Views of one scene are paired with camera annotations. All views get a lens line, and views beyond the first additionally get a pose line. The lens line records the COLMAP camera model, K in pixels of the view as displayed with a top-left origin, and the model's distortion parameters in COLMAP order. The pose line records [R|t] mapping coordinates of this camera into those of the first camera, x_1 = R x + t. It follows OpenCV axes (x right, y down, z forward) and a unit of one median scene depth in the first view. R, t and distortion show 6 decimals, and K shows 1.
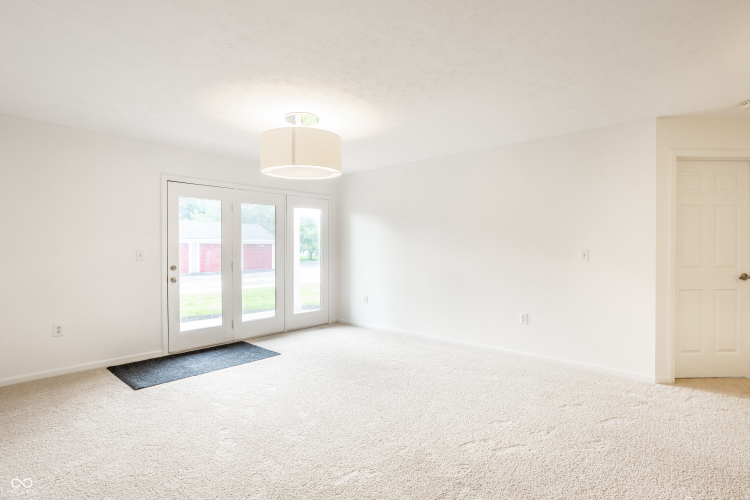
lens RADIAL K [[368.4, 0, 381.3], [0, 368.4, 252.3], [0, 0, 1]] dist [-0.025117, 0.015079]
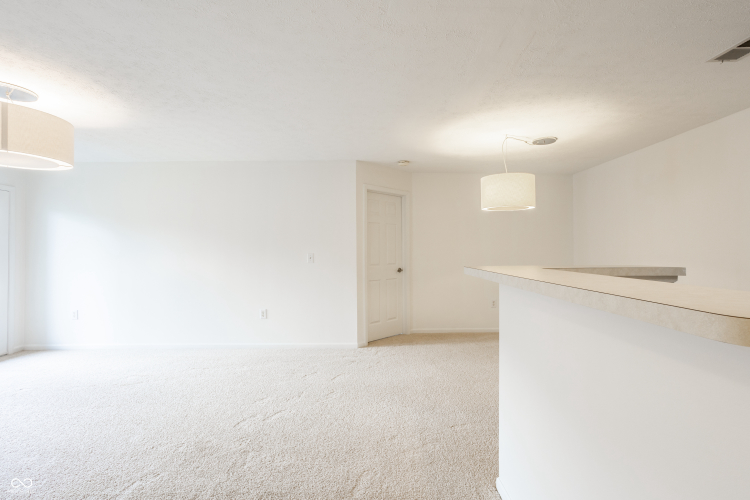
lens RADIAL K [[368.4, 0, 369.6], [0, 368.4, 250.3], [0, 0, 1]] dist [-0.025117, 0.015079]
pose [[0.746255, -0.001675, 0.665658, -0.153362], [0.012039, 0.999867, -0.010980, -0.002349], [-0.665552, 0.016208, 0.746176, -0.094869]]
